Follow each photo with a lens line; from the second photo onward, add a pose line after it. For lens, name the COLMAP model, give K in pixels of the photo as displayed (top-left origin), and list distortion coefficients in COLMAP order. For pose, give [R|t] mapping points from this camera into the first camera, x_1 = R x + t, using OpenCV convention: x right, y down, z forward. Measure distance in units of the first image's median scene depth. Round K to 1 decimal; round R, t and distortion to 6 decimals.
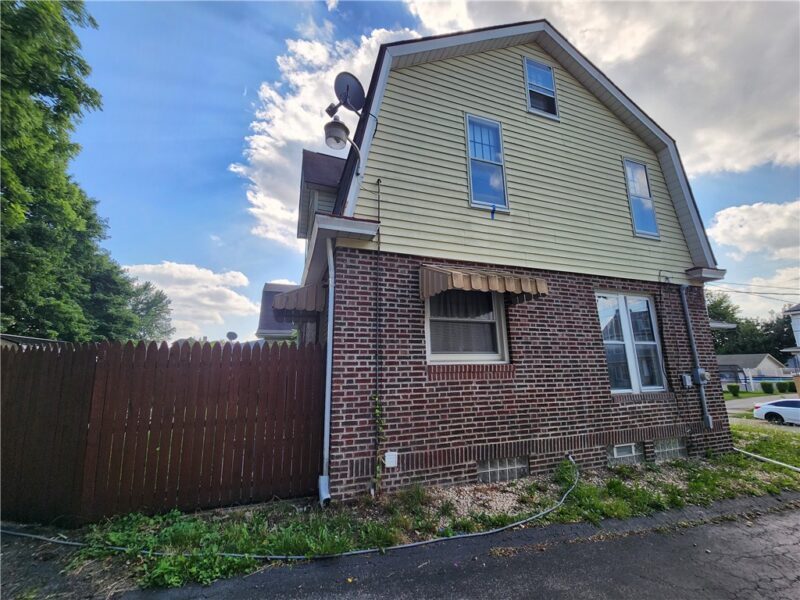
lens RADIAL K [[323.8, 0, 400.0], [0, 323.8, 300.0], [0, 0, 1]] dist [0.000594, -0.000258]
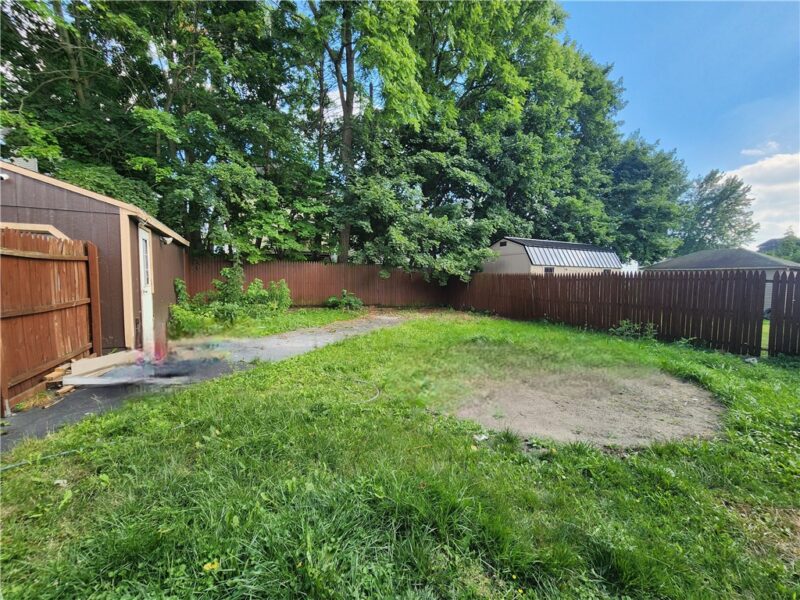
lens RADIAL K [[323.8, 0, 400.0], [0, 323.8, 300.0], [0, 0, 1]] dist [0.000594, -0.000258]
pose [[0.119130, 0.083336, -0.989375, -0.182170], [0.187042, 0.976746, 0.104794, 0.074373], [0.975102, -0.197539, 0.100772, 0.328933]]
